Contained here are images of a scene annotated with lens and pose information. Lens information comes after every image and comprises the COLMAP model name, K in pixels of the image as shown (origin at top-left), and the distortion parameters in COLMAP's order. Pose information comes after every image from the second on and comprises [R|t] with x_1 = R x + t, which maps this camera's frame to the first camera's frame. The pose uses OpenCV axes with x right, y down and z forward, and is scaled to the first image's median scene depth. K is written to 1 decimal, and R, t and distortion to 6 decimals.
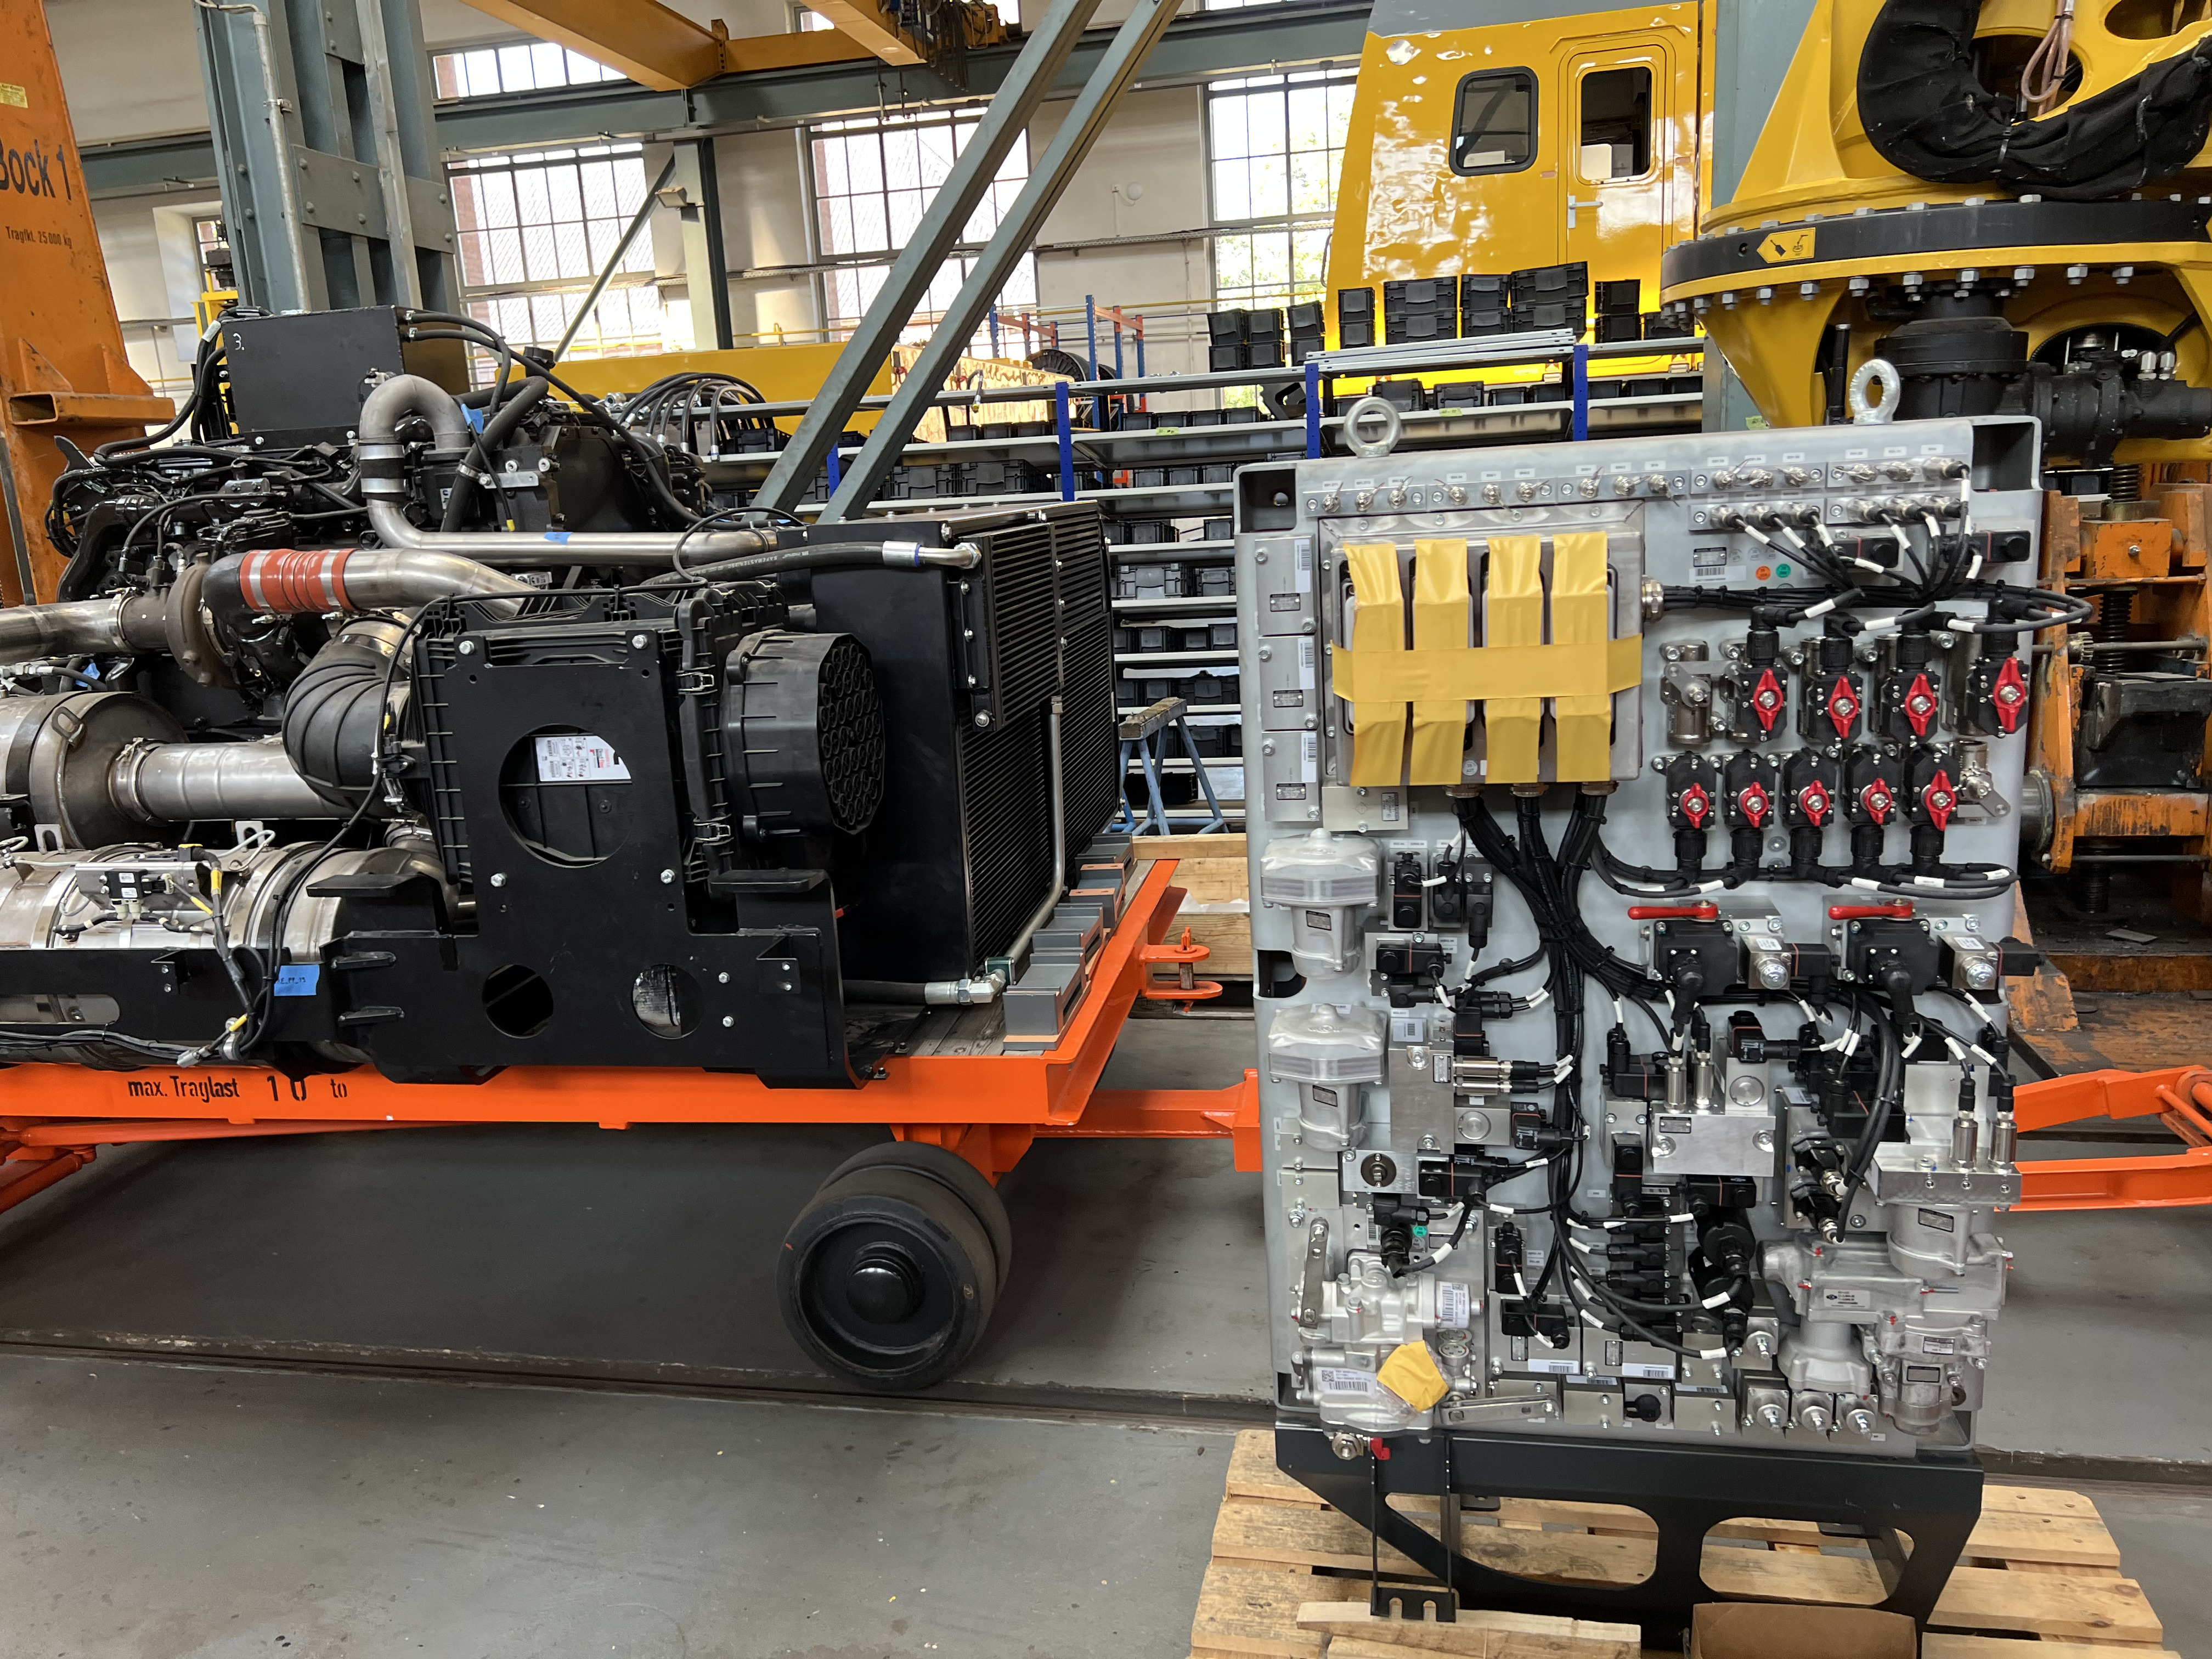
lens RADIAL K [[1686.5, 0, 1167.1], [0, 1686.5, 831.8], [0, 0, 1]] dist [0.065268, -0.073457]
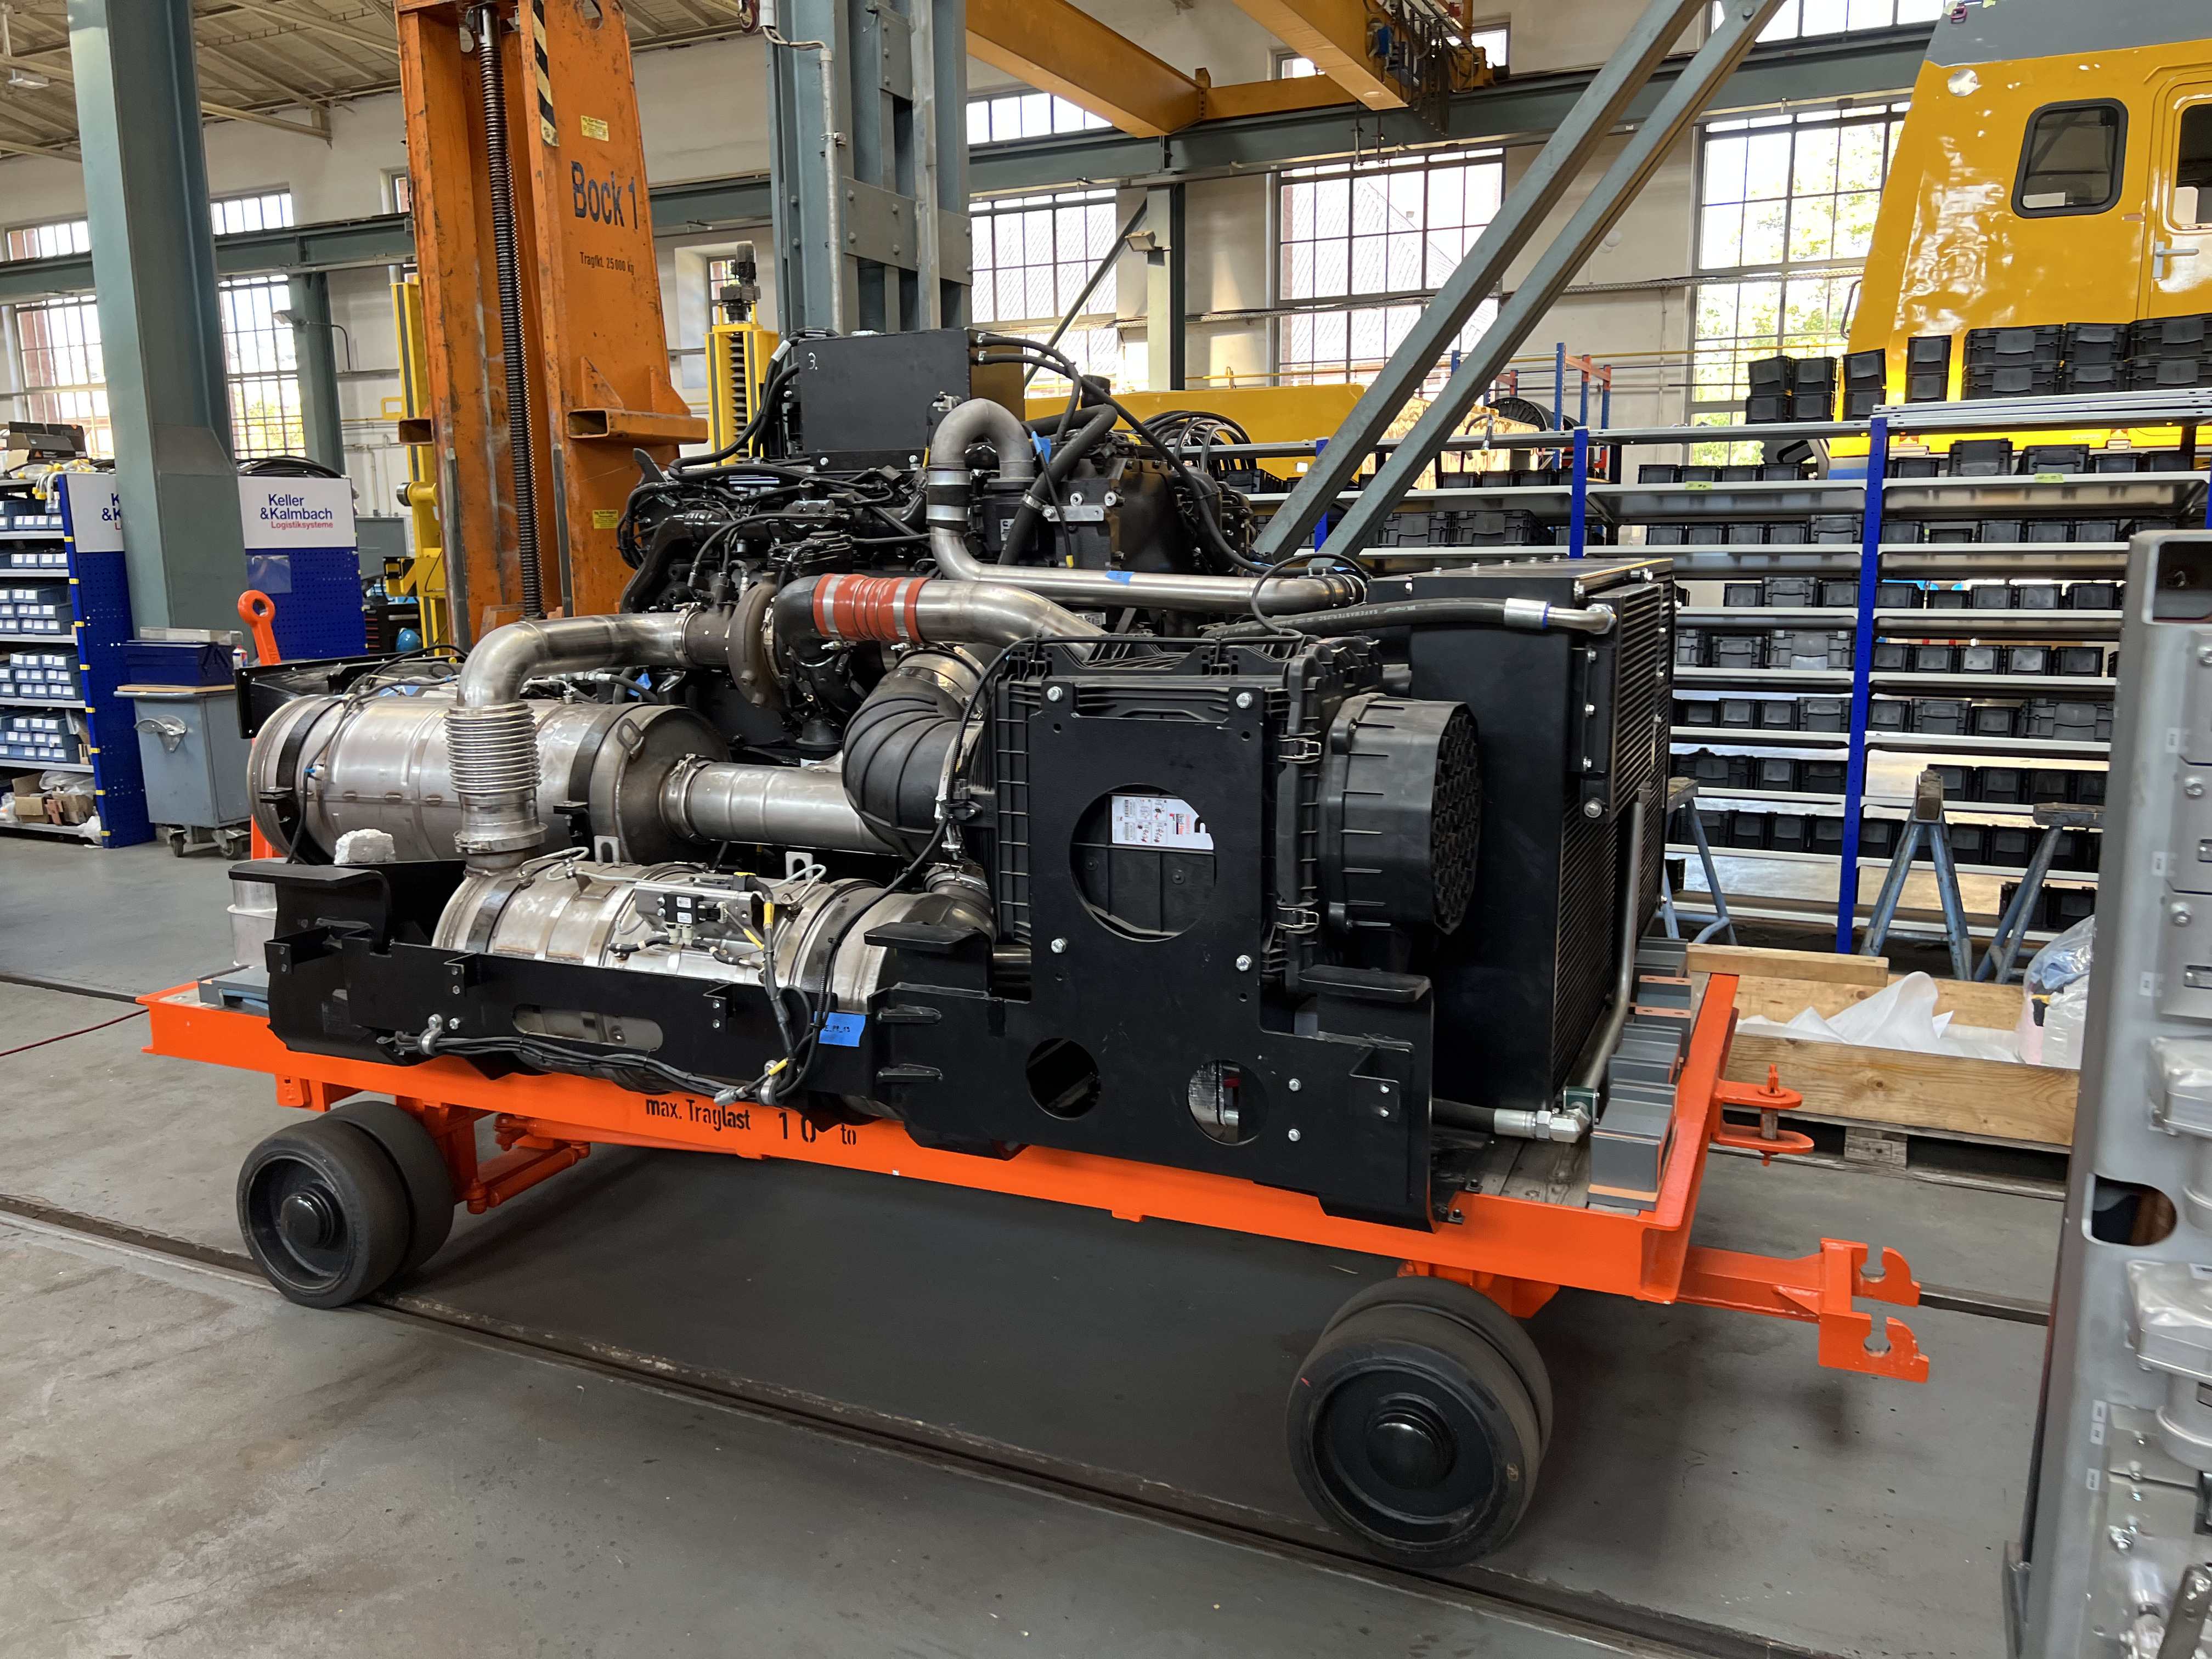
lens RADIAL K [[1686.5, 0, 1167.1], [0, 1686.5, 831.8], [0, 0, 1]] dist [0.065268, -0.073457]
pose [[0.973209, 0.086318, -0.213105, -0.120071], [-0.092080, 0.995602, -0.017242, -0.018641], [0.210679, 0.036403, 0.976877, 0.099605]]
